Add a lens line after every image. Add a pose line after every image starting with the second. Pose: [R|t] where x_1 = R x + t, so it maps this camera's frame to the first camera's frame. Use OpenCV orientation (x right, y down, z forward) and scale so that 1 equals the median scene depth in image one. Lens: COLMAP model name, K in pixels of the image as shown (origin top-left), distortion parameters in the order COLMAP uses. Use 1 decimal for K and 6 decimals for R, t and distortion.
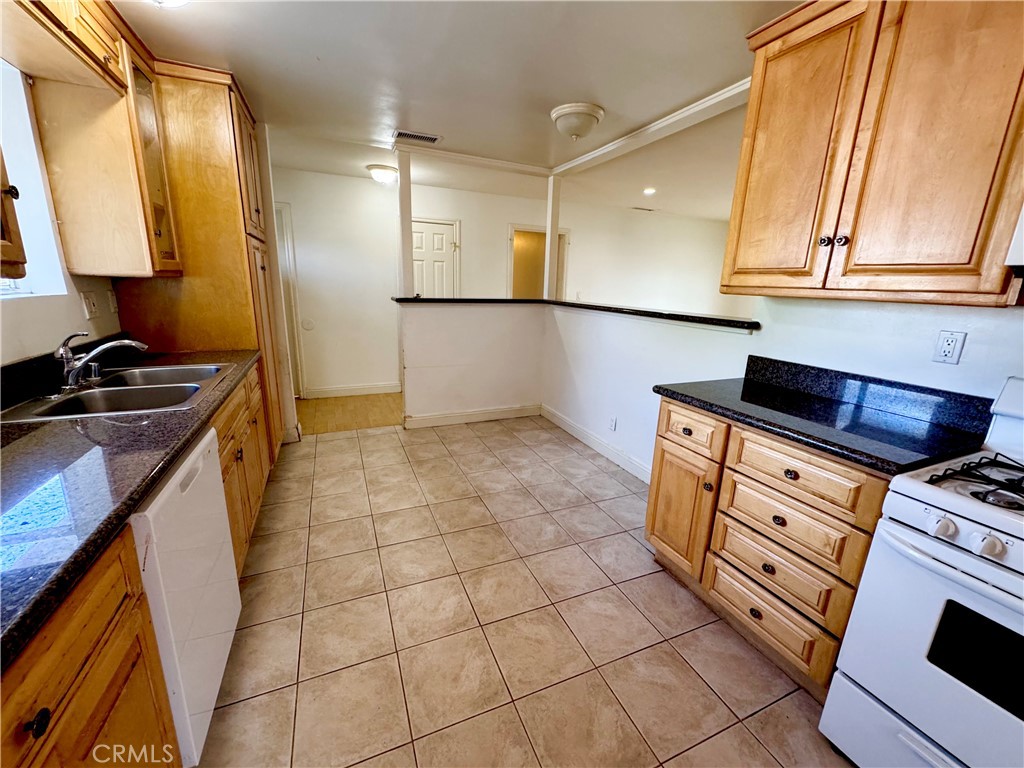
lens RADIAL K [[412.7, 0, 512.0], [0, 412.7, 384.0], [0, 0, 1]] dist [-0.001335, -0.000022]
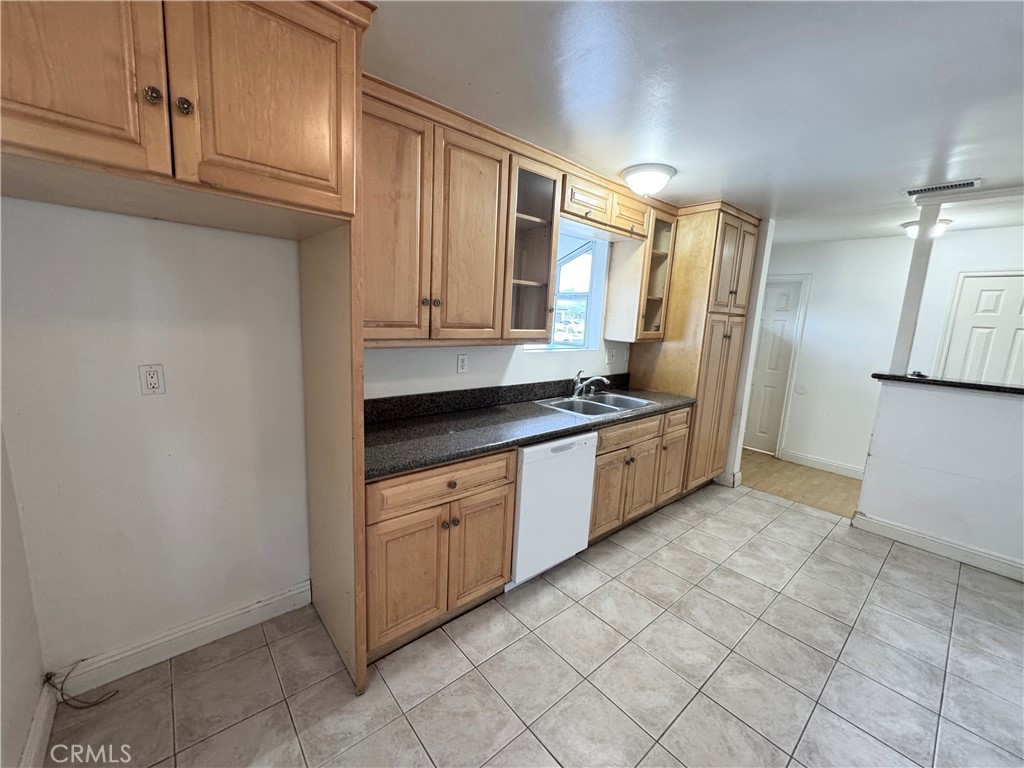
lens RADIAL K [[411.7, 0, 512.0], [0, 411.7, 384.0], [0, 0, 1]] dist [-0.001486, 0.000639]
pose [[0.301780, 0.144138, -0.942419, 0.428186], [-0.263601, 0.962585, 0.062812, -0.058421], [0.916212, 0.229467, 0.328484, 0.042660]]
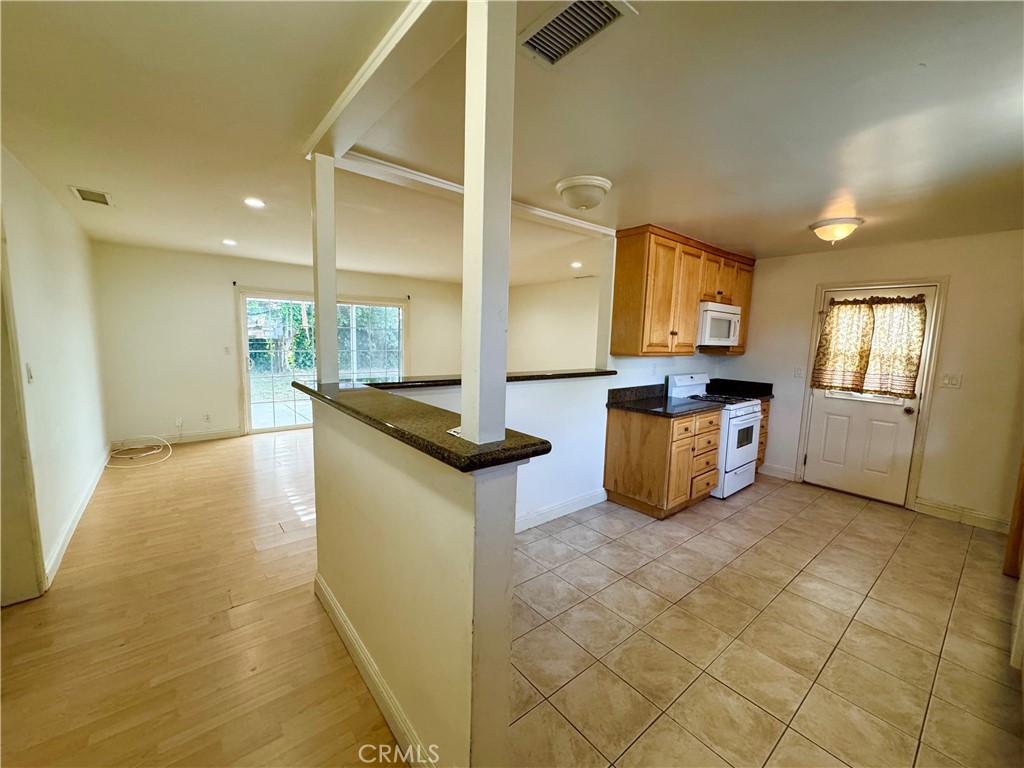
lens RADIAL K [[411.7, 0, 512.0], [0, 411.7, 384.0], [0, 0, 1]] dist [-0.001486, 0.000639]
pose [[-0.273942, -0.151260, 0.949777, -0.796731], [0.195195, 0.958257, 0.208910, -0.452432], [-0.941730, 0.242621, -0.232982, 1.523417]]
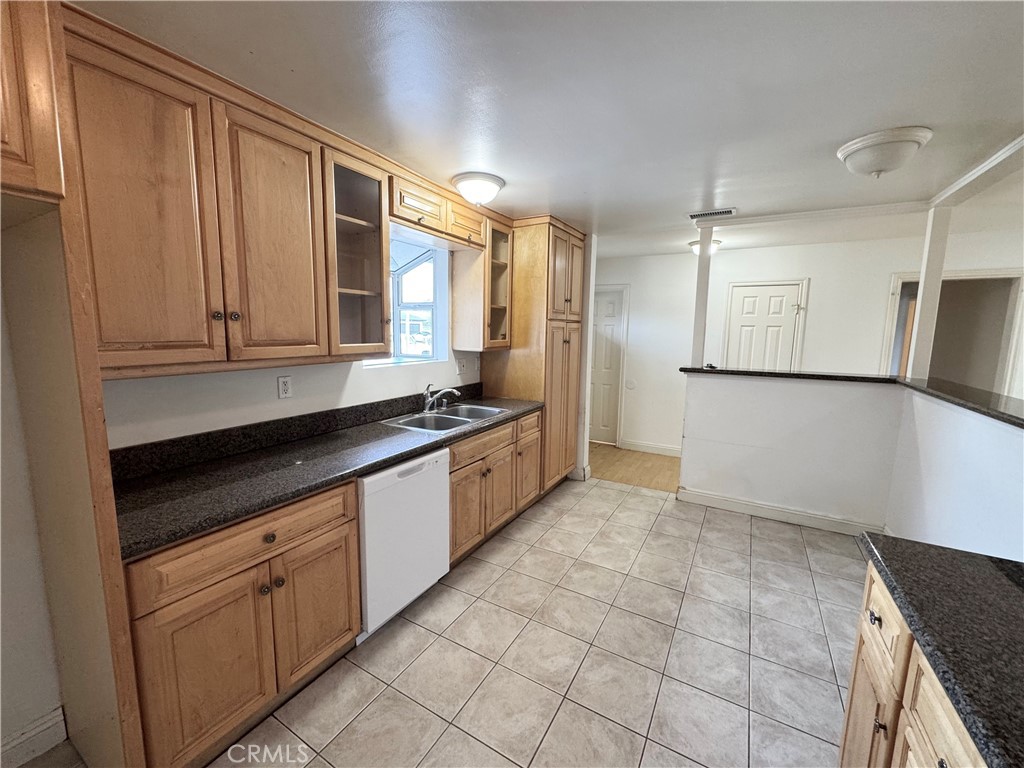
lens RADIAL K [[411.7, 0, 512.0], [0, 411.7, 384.0], [0, 0, 1]] dist [-0.001486, 0.000639]
pose [[0.597210, 0.085376, -0.797528, 0.398080], [-0.188351, 0.981443, -0.035977, -0.075449], [0.779657, 0.171701, 0.602208, 0.102733]]
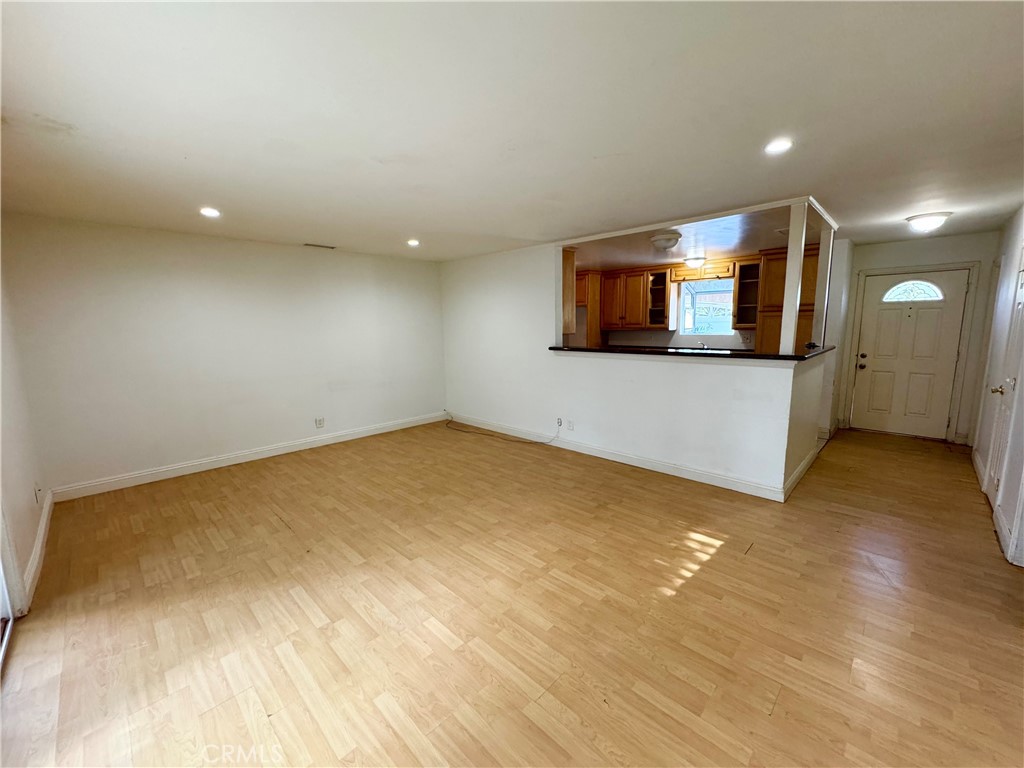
lens RADIAL K [[411.7, 0, 512.0], [0, 411.7, 384.0], [0, 0, 1]] dist [-0.001486, 0.000639]
pose [[-0.927993, 0.037962, -0.370659, 1.470848], [-0.101351, 0.931568, 0.349155, -0.629028], [0.358549, 0.361580, -0.860641, 2.554344]]
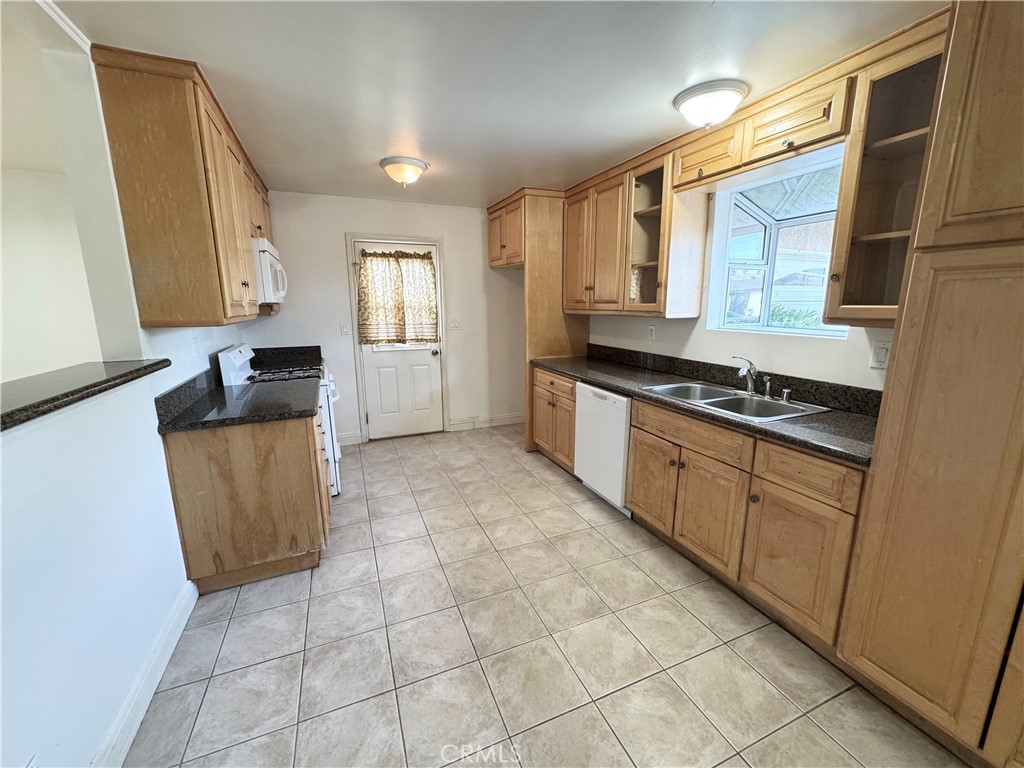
lens RADIAL K [[411.7, 0, 512.0], [0, 411.7, 384.0], [0, 0, 1]] dist [-0.001486, 0.000639]
pose [[-0.999639, -0.026657, 0.003481, -0.131525], [-0.022628, 0.904239, 0.426426, -0.407729], [-0.014515, 0.426193, -0.904516, 1.498999]]
